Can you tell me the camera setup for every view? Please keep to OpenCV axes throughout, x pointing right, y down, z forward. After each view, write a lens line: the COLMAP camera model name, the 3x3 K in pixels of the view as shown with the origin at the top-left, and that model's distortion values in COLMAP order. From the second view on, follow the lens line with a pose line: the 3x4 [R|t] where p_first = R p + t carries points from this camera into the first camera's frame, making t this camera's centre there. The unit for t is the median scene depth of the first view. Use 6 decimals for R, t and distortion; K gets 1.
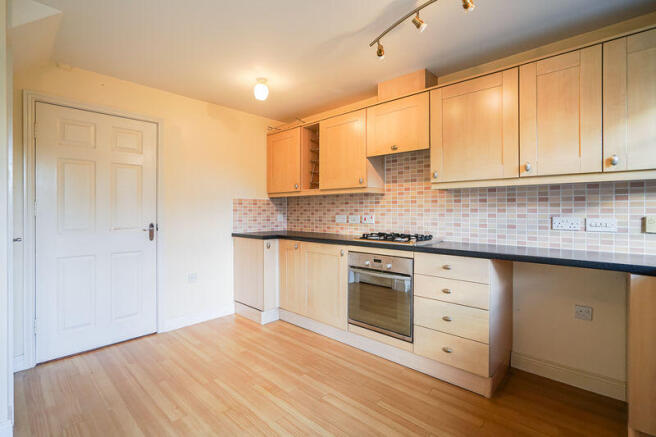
lens RADIAL K [[306.6, 0, 305.3], [0, 306.6, 211.5], [0, 0, 1]] dist [0.000330, 0.000309]
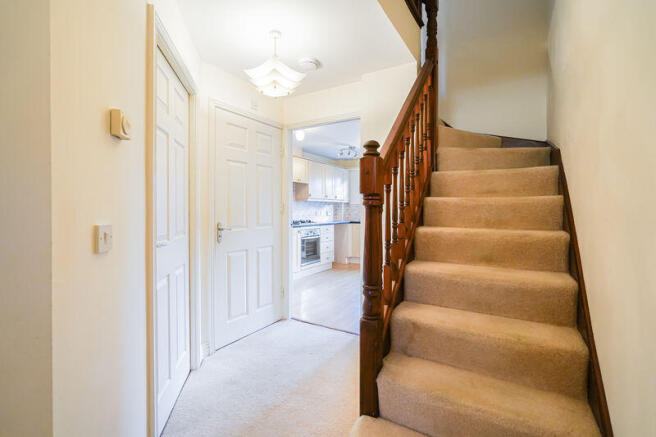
lens RADIAL K [[303.7, 0, 324.4], [0, 303.7, 214.0], [0, 0, 1]] dist [-0.003395, 0.000111]
pose [[-0.219074, -0.012238, 0.975632, -1.860957], [0.002526, 0.999911, 0.013110, 0.000891], [-0.975705, 0.005336, -0.219023, 1.339185]]
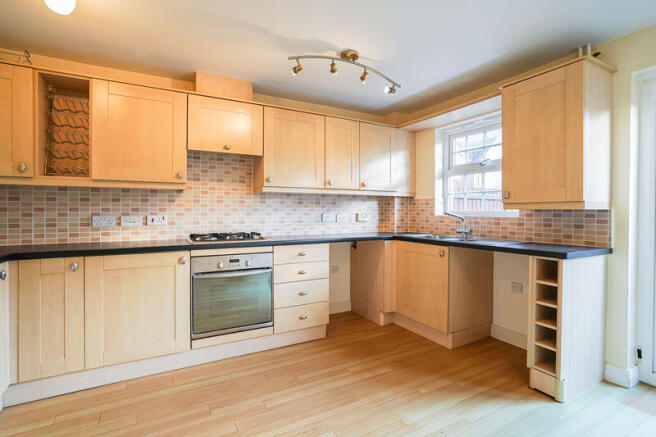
lens RADIAL K [[303.7, 0, 324.4], [0, 303.7, 214.0], [0, 0, 1]] dist [-0.003395, 0.000111]
pose [[0.326299, -0.010910, 0.945203, -0.588287], [0.001677, 0.999938, 0.010963, -0.000650], [-0.945265, -0.001992, 0.326298, 0.403810]]
